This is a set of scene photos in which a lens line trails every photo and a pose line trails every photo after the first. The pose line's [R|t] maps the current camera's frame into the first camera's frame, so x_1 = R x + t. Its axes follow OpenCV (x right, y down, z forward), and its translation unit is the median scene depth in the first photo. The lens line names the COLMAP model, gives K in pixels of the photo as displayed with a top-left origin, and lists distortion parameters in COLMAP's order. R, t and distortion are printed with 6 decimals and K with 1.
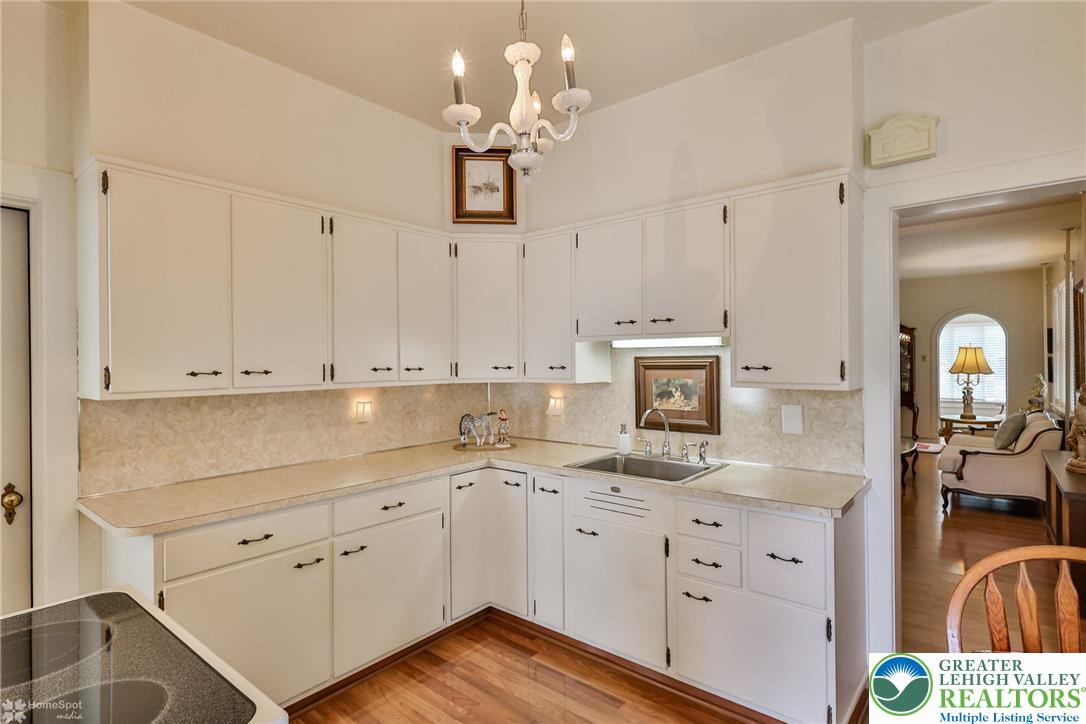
lens RADIAL K [[547.1, 0, 543.6], [0, 547.1, 356.1], [0, 0, 1]] dist [0.000959, 0.001267]
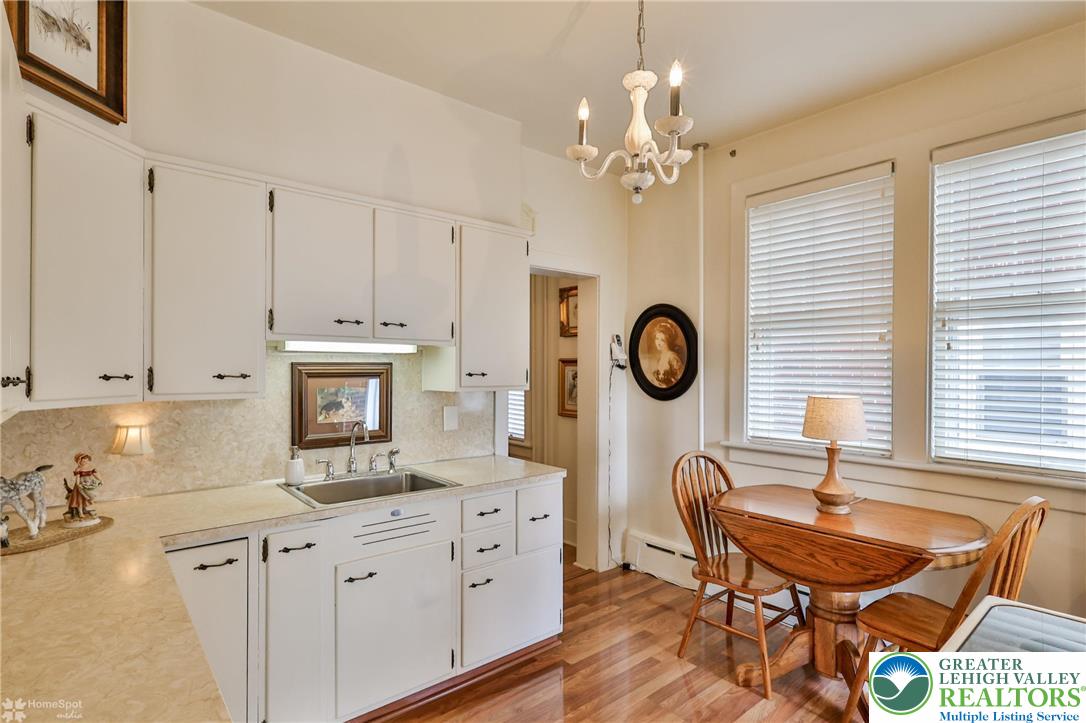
lens RADIAL K [[553.3, 0, 543.9], [0, 553.3, 367.2], [0, 0, 1]] dist [-0.001807, -0.000703]
pose [[0.179084, 0.010104, 0.983782, -0.593177], [-0.009547, 0.999918, -0.008532, 0.012586], [-0.983787, -0.007864, 0.179166, 0.512279]]
